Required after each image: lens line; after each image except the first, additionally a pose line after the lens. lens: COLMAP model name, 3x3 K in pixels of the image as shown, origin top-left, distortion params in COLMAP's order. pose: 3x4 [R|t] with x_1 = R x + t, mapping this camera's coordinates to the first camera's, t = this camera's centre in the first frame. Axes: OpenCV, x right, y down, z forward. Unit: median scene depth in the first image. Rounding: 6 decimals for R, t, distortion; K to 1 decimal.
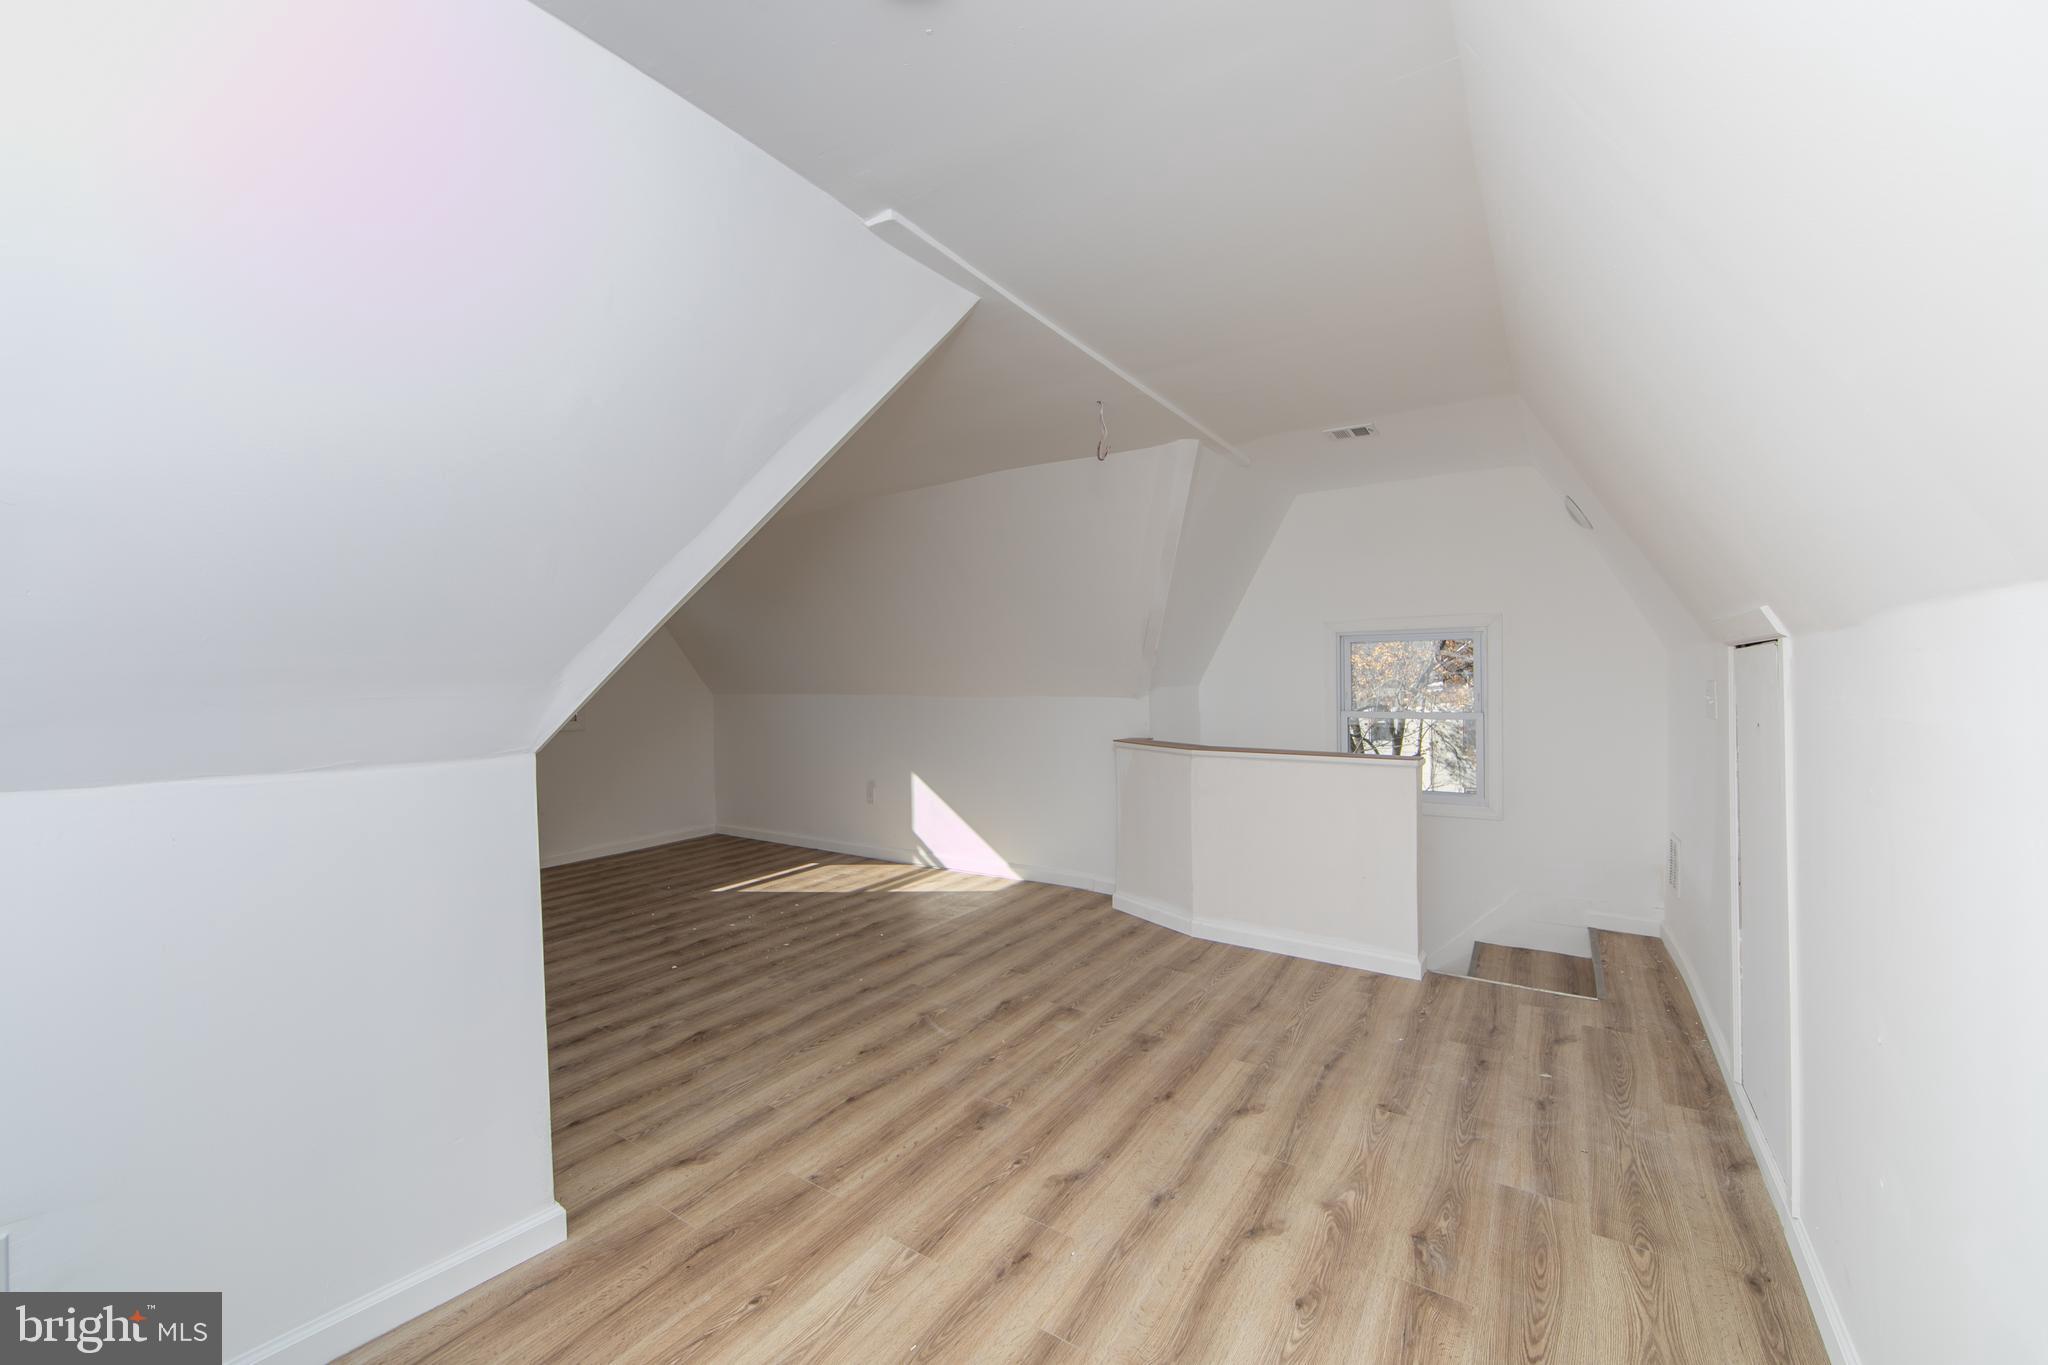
lens RADIAL K [[810.4, 0, 1024.4], [0, 810.4, 676.4], [0, 0, 1]] dist [-0.001258, -0.000219]
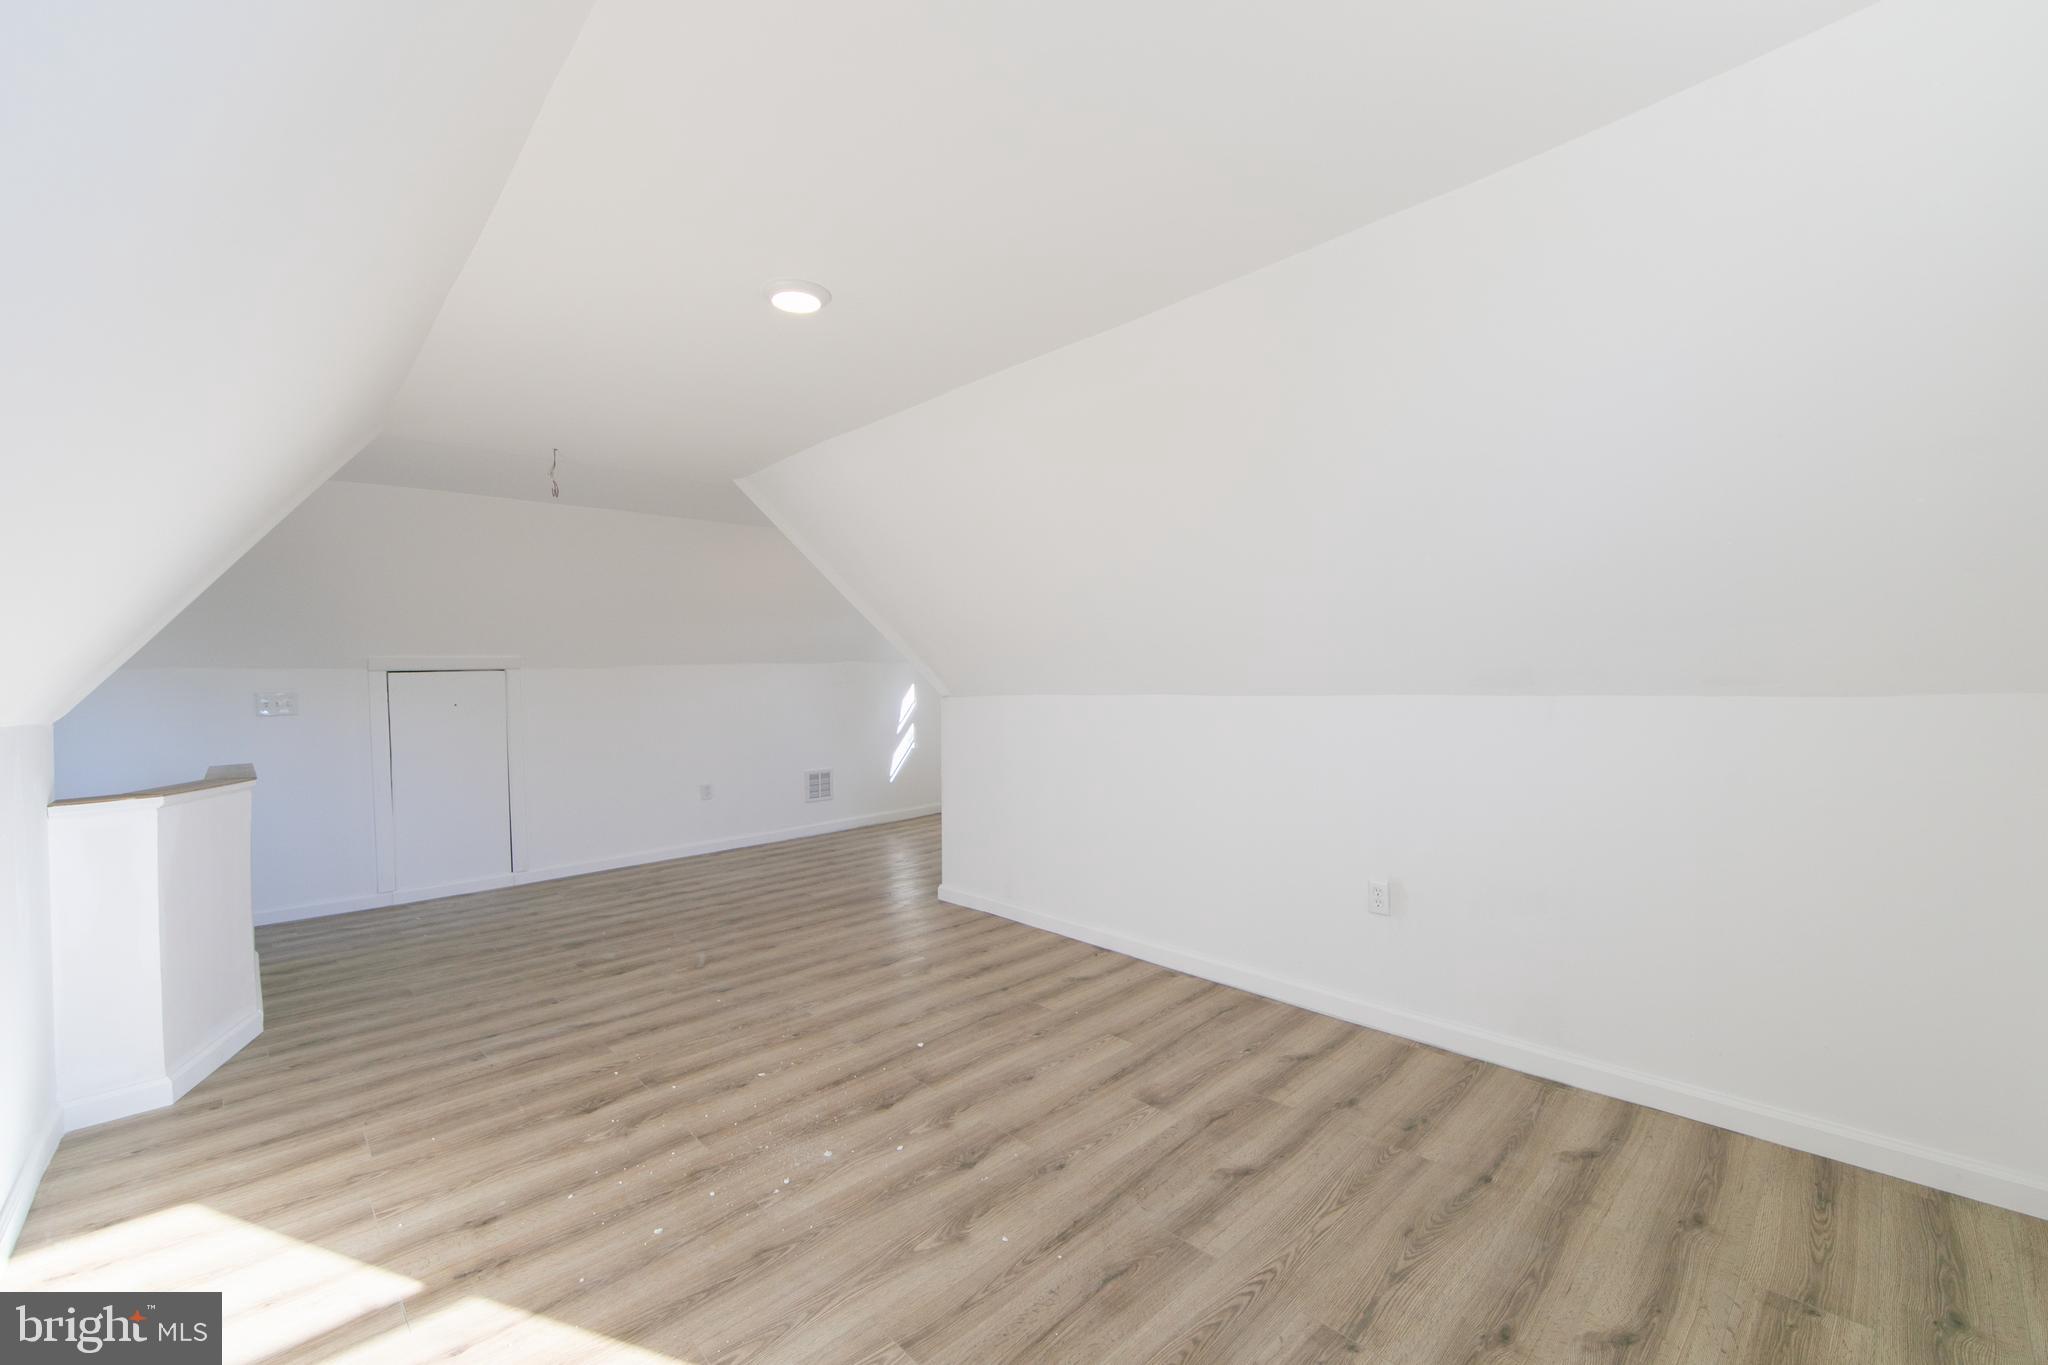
lens RADIAL K [[810.4, 0, 1021.4], [0, 810.4, 684.3], [0, 0, 1]] dist [-0.001258, -0.000219]
pose [[-0.977340, 0.036304, 0.208541, -0.784048], [0.037806, 0.999280, 0.003221, 0.034153], [-0.208273, 0.011032, -0.978008, 1.937771]]
